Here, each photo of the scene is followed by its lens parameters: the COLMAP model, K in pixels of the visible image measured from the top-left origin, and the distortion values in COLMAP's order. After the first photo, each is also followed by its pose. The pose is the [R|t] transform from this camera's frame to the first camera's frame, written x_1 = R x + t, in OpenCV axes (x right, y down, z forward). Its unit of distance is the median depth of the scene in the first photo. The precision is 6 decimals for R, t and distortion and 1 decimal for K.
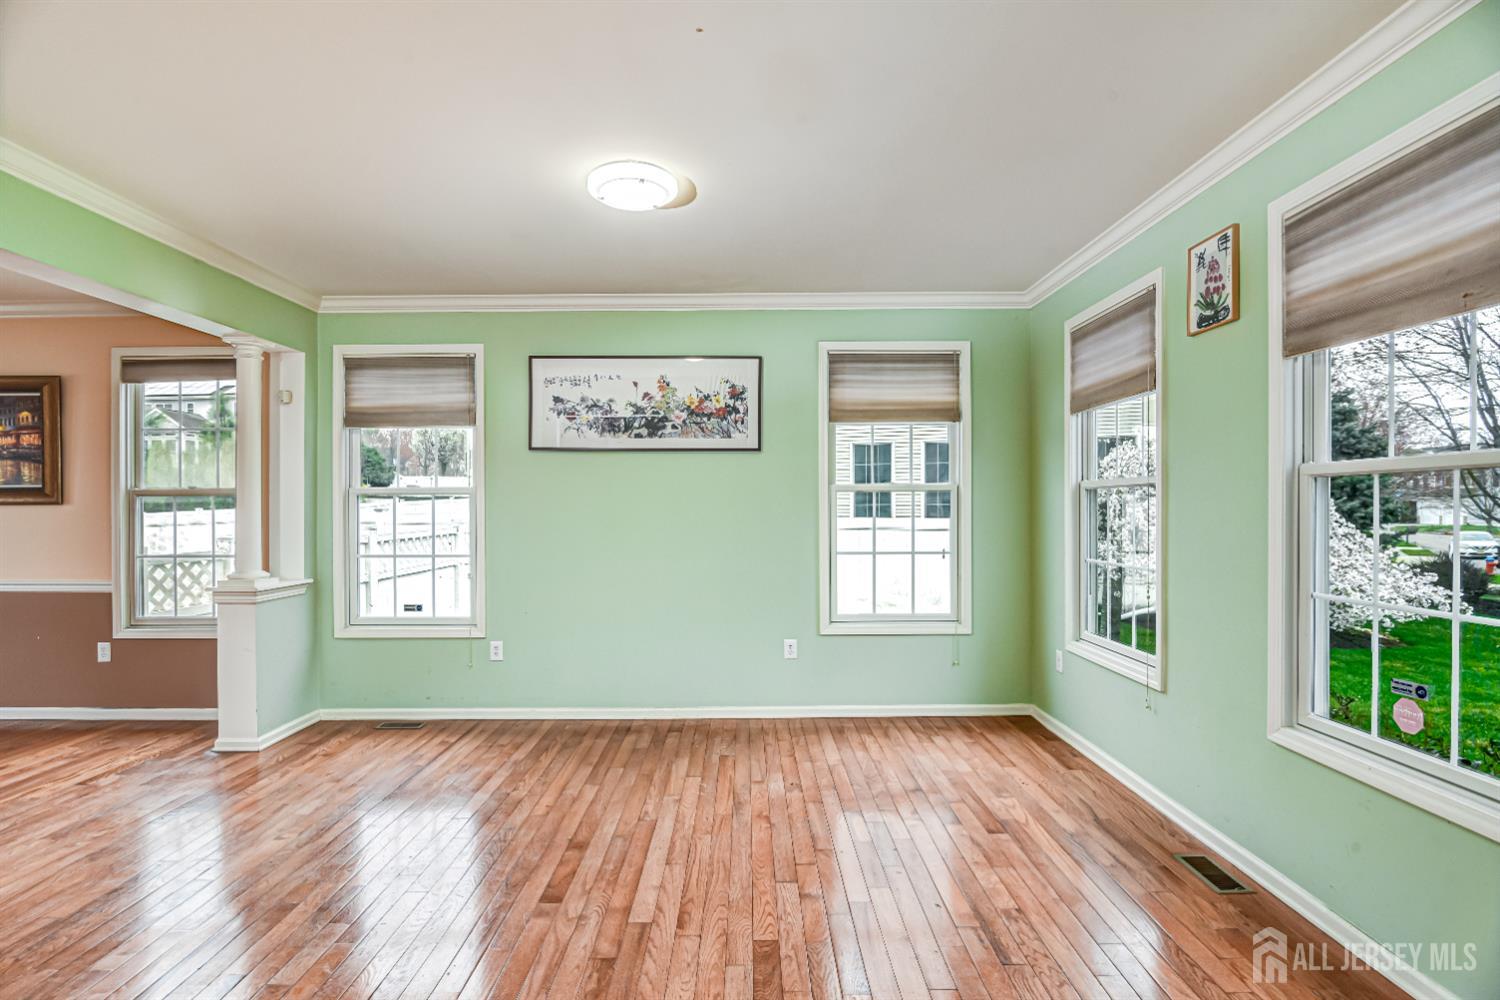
lens RADIAL K [[740.9, 0, 744.6], [0, 740.9, 510.5], [0, 0, 1]] dist [-0.017706, 0.000819]
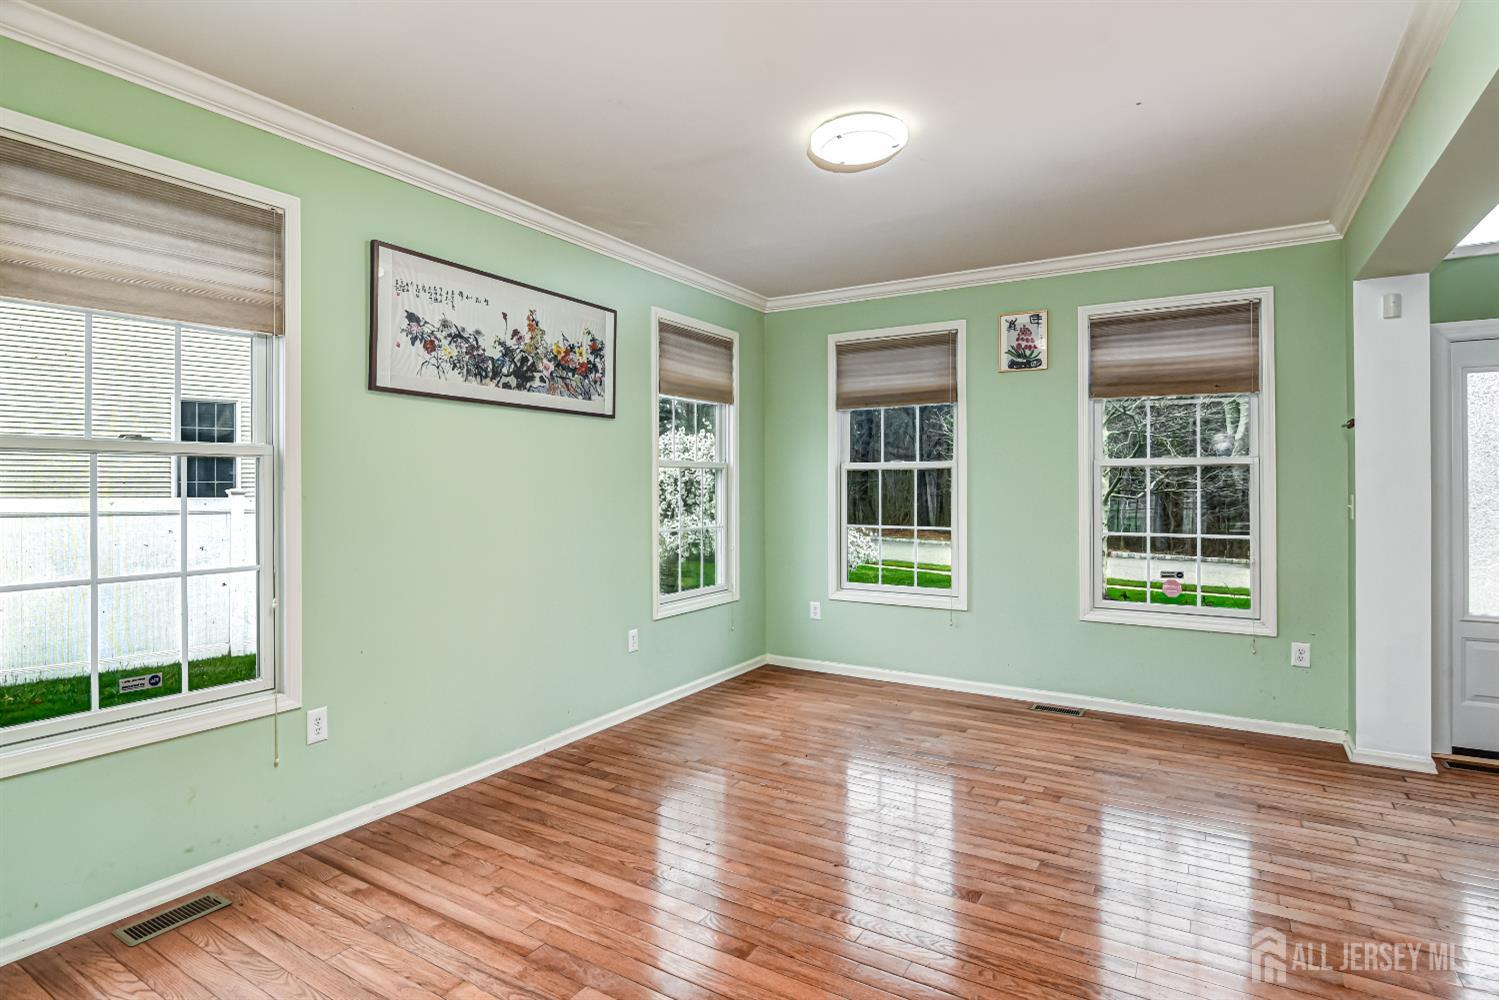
lens RADIAL K [[780.4, 0, 745.8], [0, 780.4, 484.3], [0, 0, 1]] dist [-0.016456, -0.000729]
pose [[0.531702, 0.003215, 0.846926, -0.679058], [0.001478, 0.999988, -0.004724, 0.001640], [-0.846930, 0.003763, 0.531690, 0.383586]]
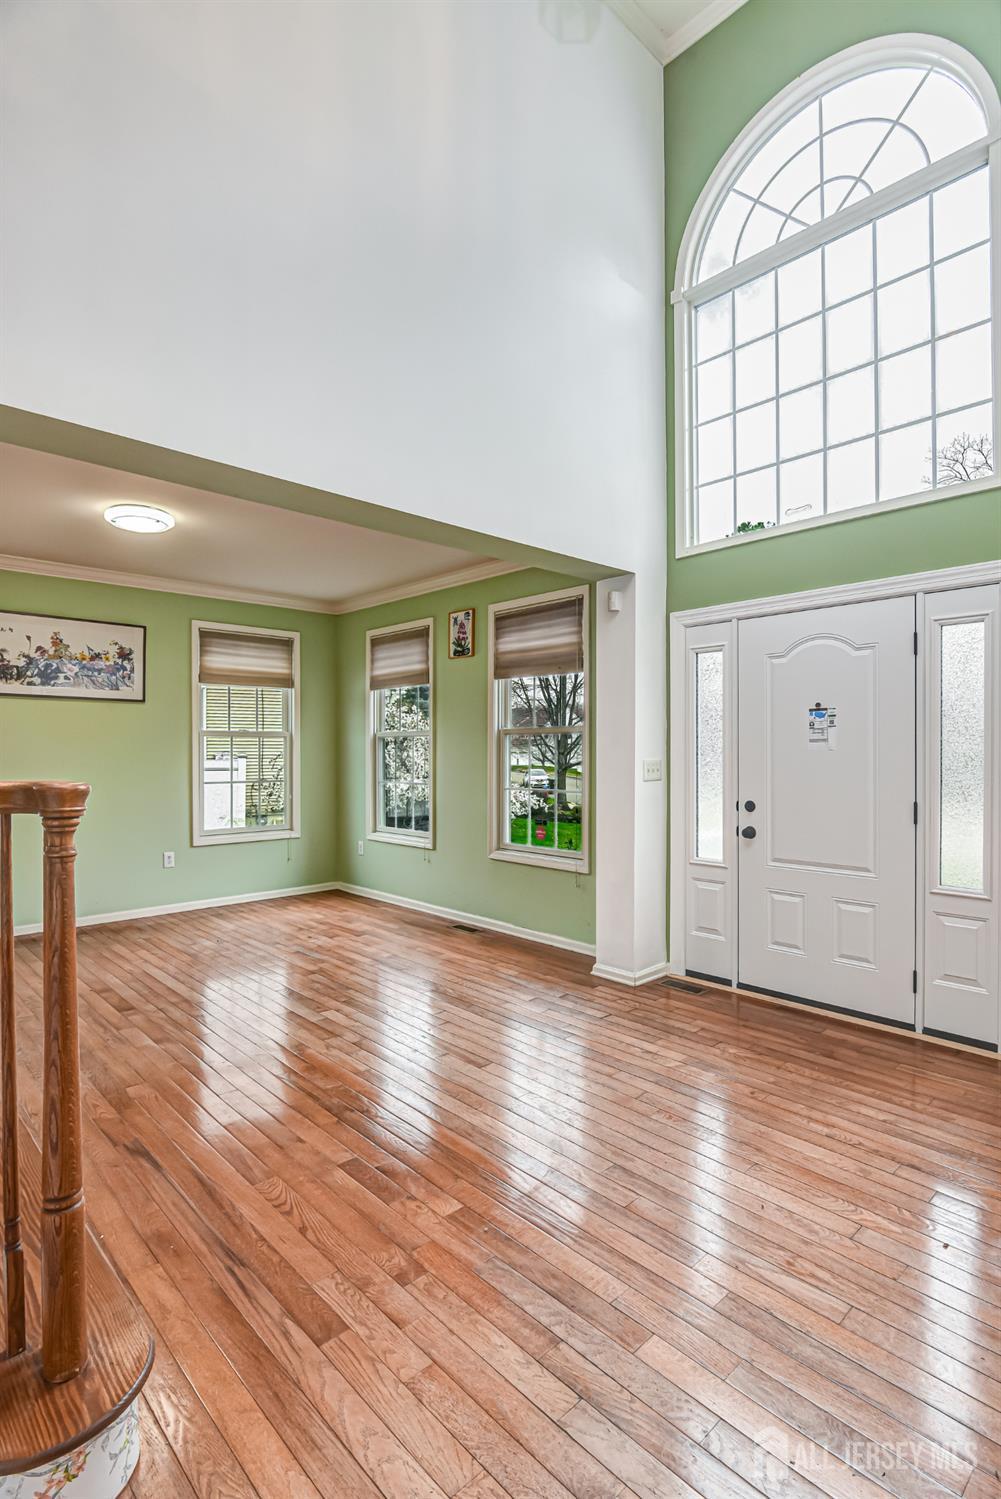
lens RADIAL K [[740.5, 0, 522.2], [0, 740.5, 757.0], [0, 0, 1]] dist [-0.017706, 0.000819]
pose [[0.718408, -0.001312, 0.695621, -0.386958], [-0.000858, 0.999996, 0.002772, 0.007538], [-0.695621, -0.002588, 0.718404, -0.332301]]
